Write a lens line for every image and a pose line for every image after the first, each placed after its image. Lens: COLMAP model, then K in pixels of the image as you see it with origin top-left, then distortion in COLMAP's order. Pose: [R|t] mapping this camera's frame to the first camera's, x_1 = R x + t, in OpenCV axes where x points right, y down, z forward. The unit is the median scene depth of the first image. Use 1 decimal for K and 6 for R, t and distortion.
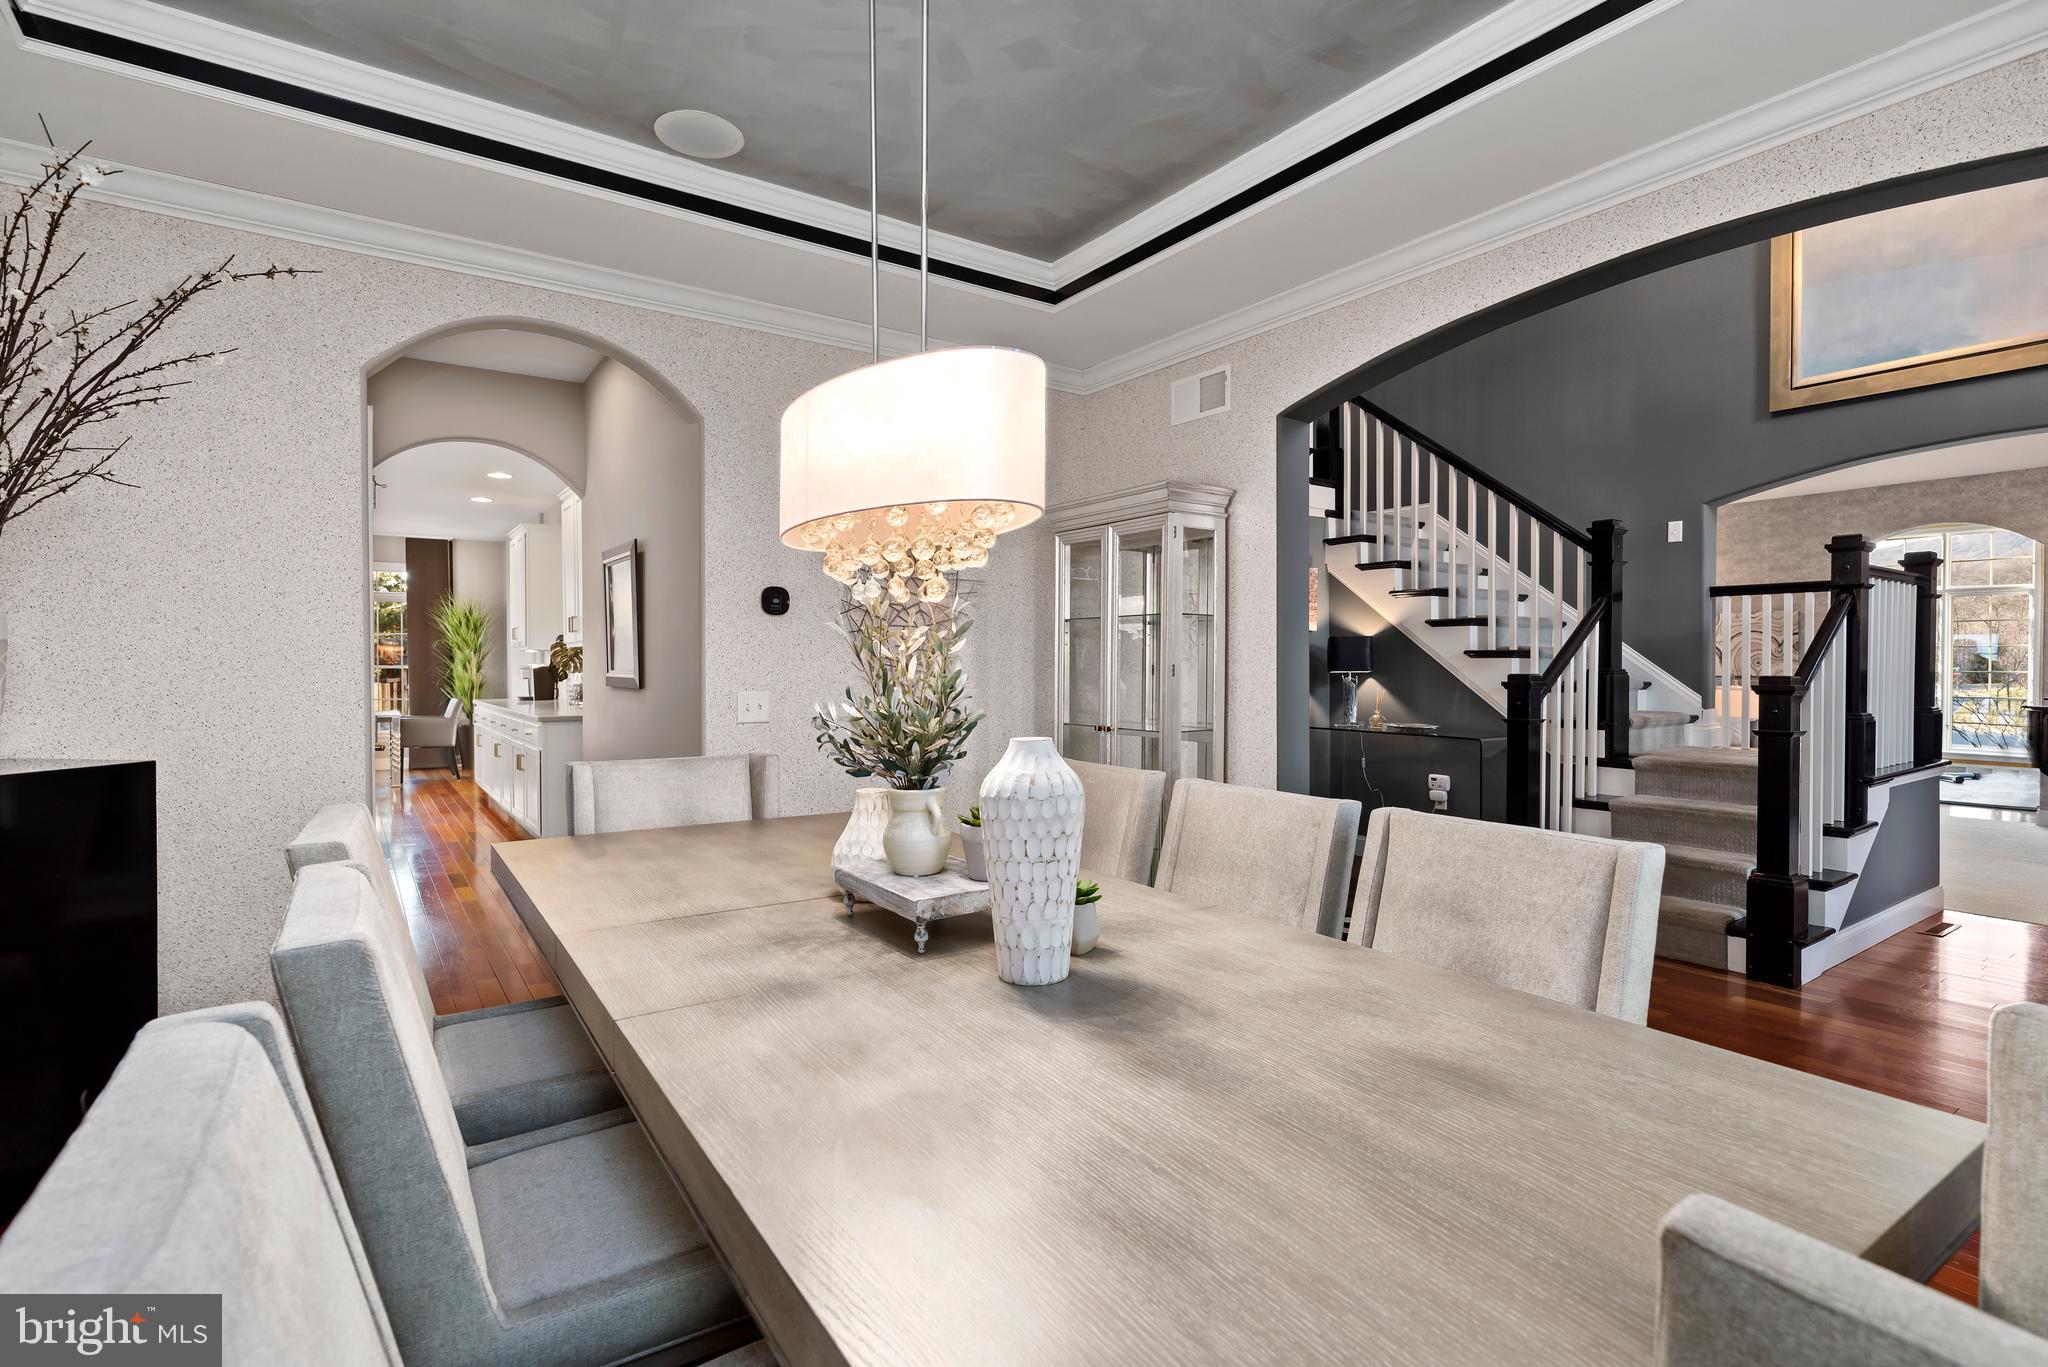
lens RADIAL K [[999.7, 0, 1026.7], [0, 999.7, 683.3], [0, 0, 1]] dist [-0.002187, -0.000282]
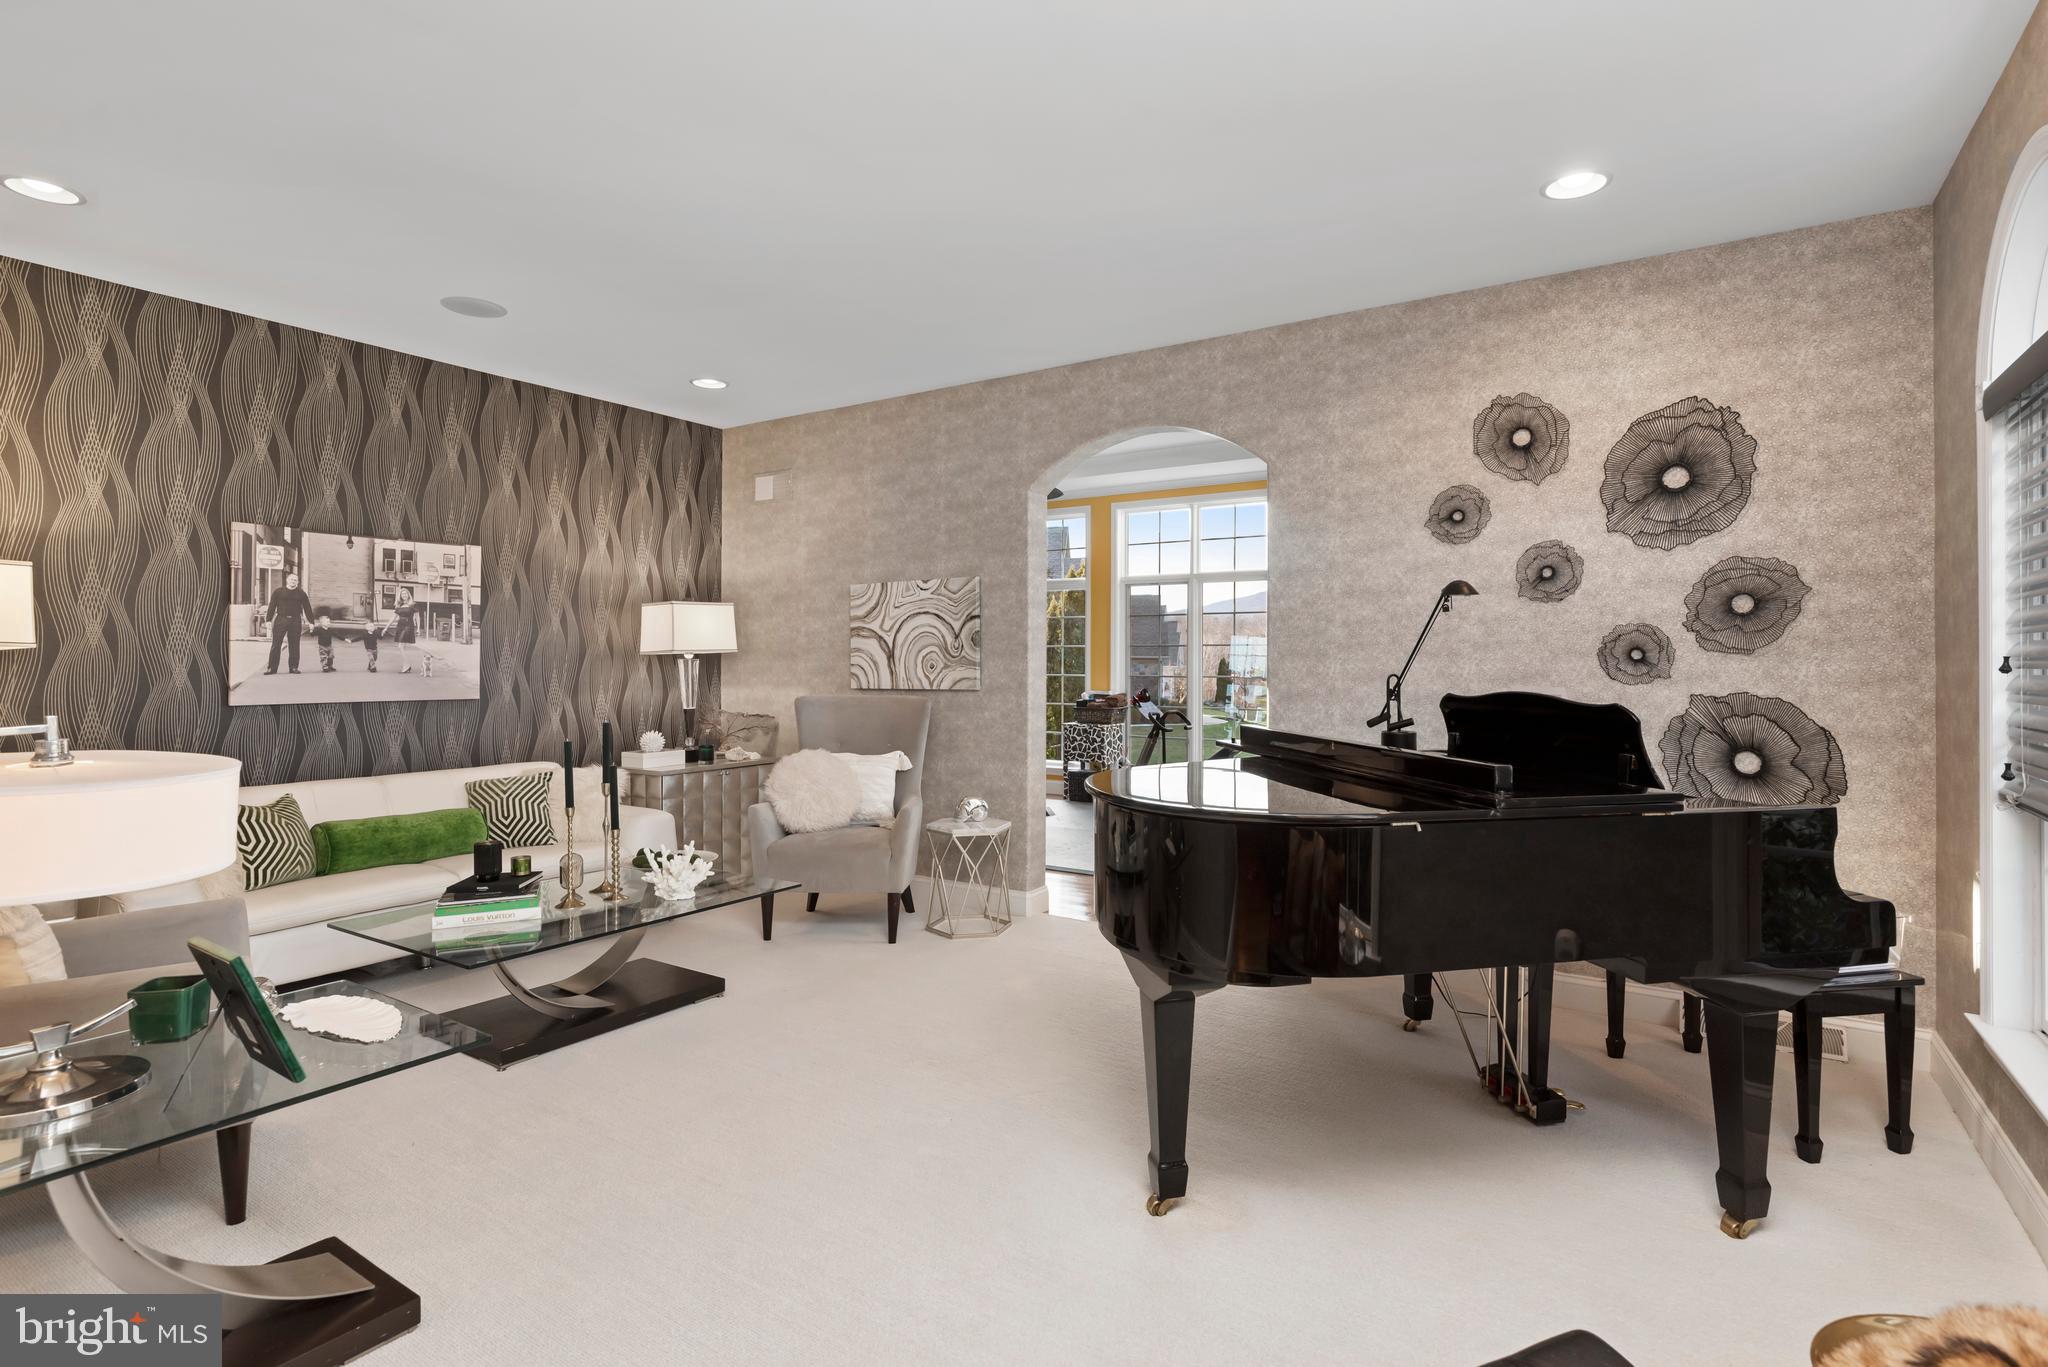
lens RADIAL K [[999.7, 0, 1027.6], [0, 999.7, 662.1], [0, 0, 1]] dist [-0.002187, -0.000282]
pose [[0.931971, 0.001809, 0.362528, 0.961383], [0.004066, 0.999873, -0.015440, -0.023265], [-0.362510, 0.015864, 0.931845, 0.726891]]
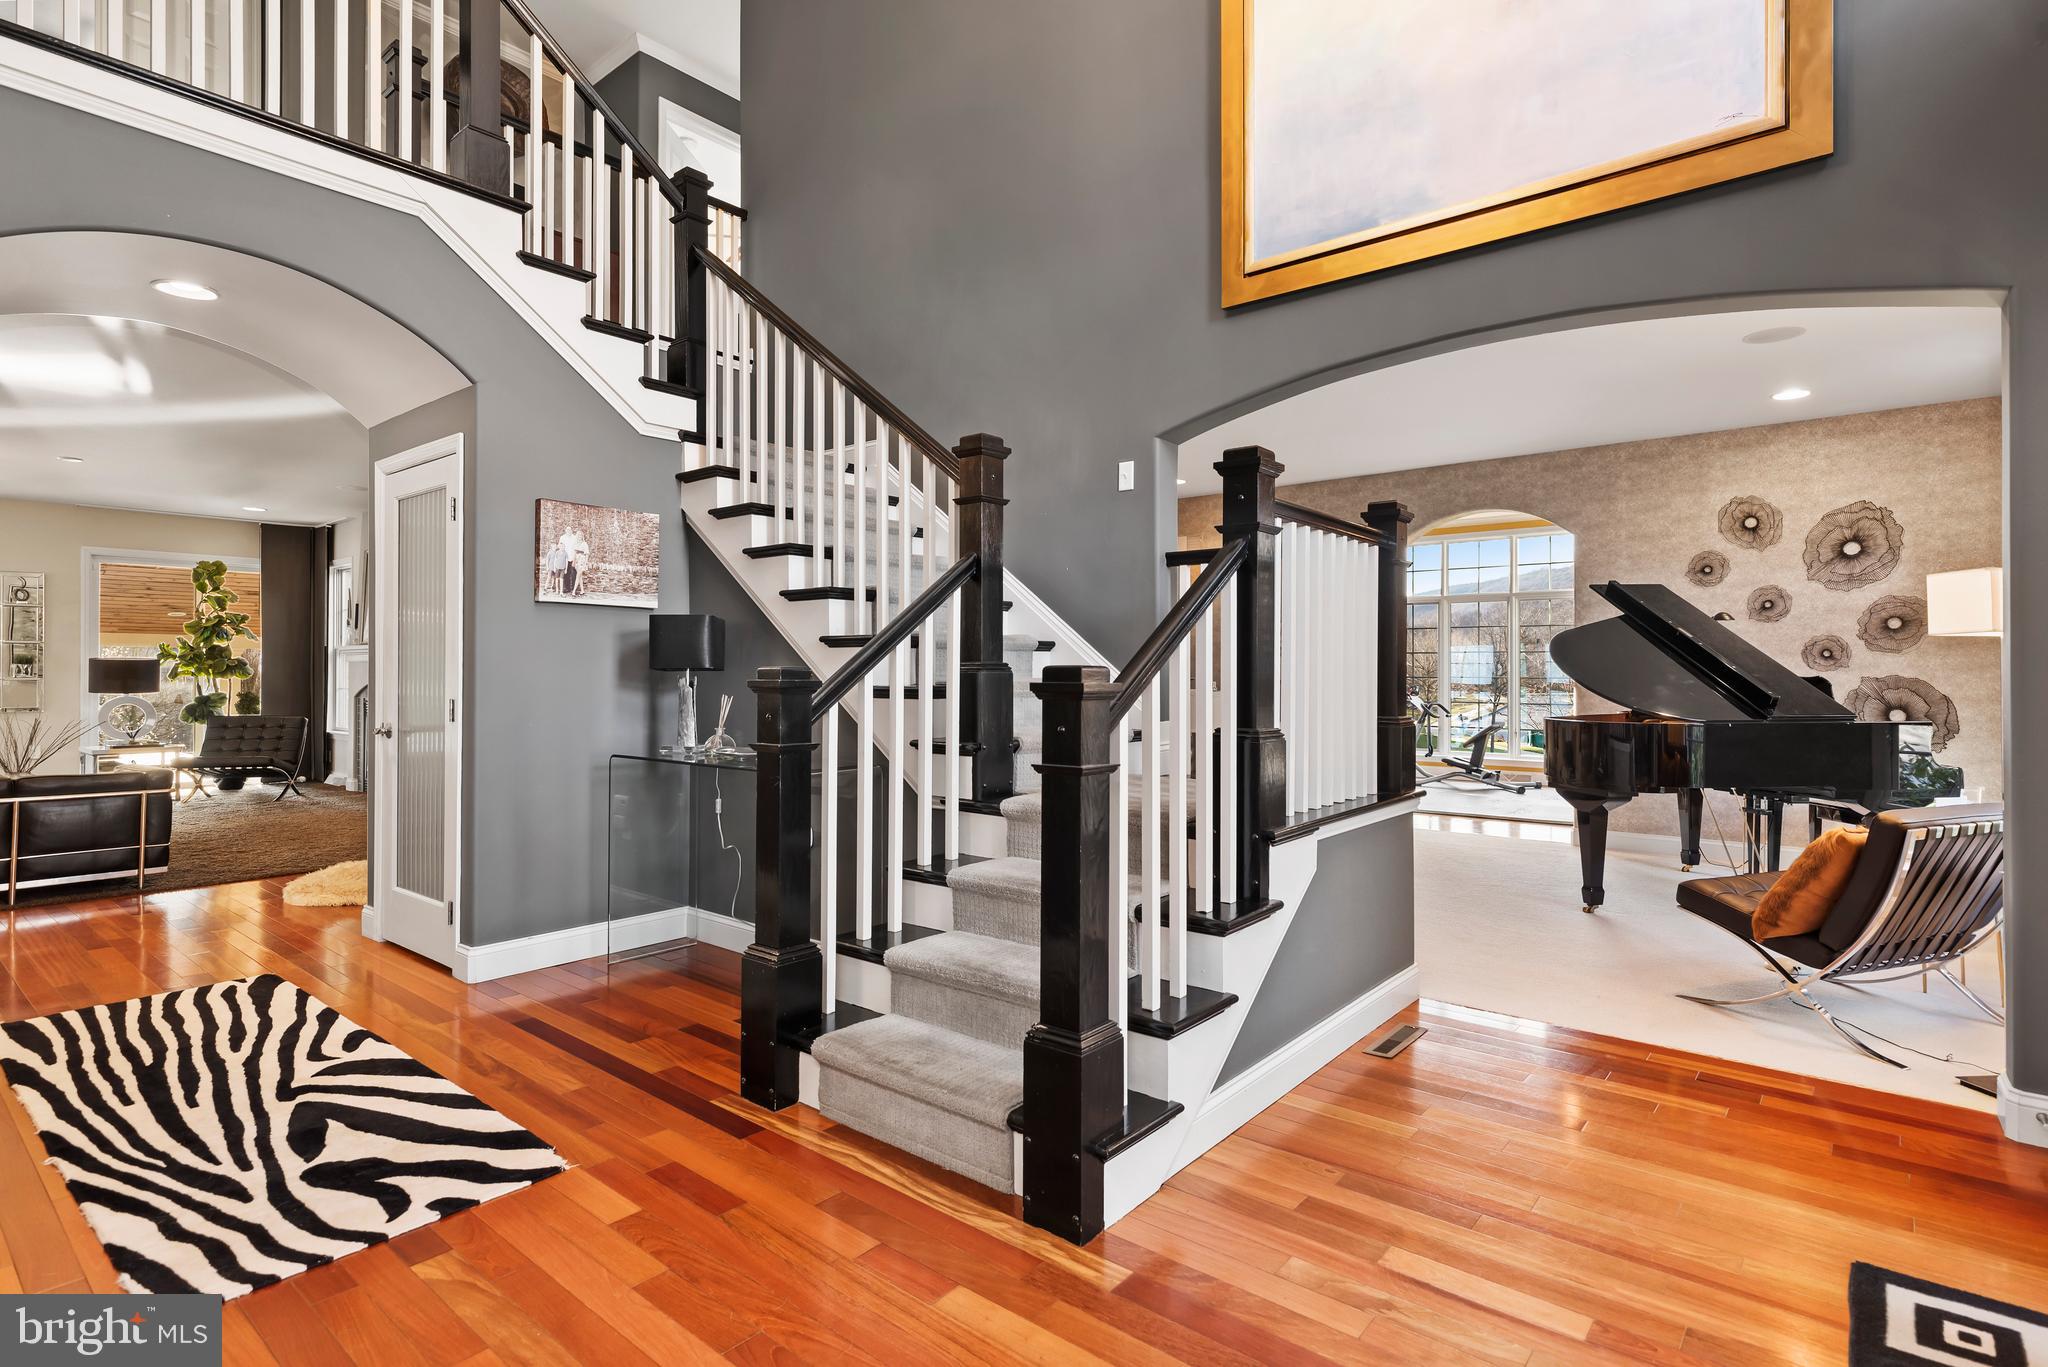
lens RADIAL K [[999.7, 0, 1042.2], [0, 999.7, 671.3], [0, 0, 1]] dist [-0.002187, -0.000282]
pose [[0.965754, 0.004863, 0.259413, 0.447464], [0.000633, 0.999777, -0.021100, 0.005770], [-0.259458, 0.020542, 0.965536, 0.352701]]
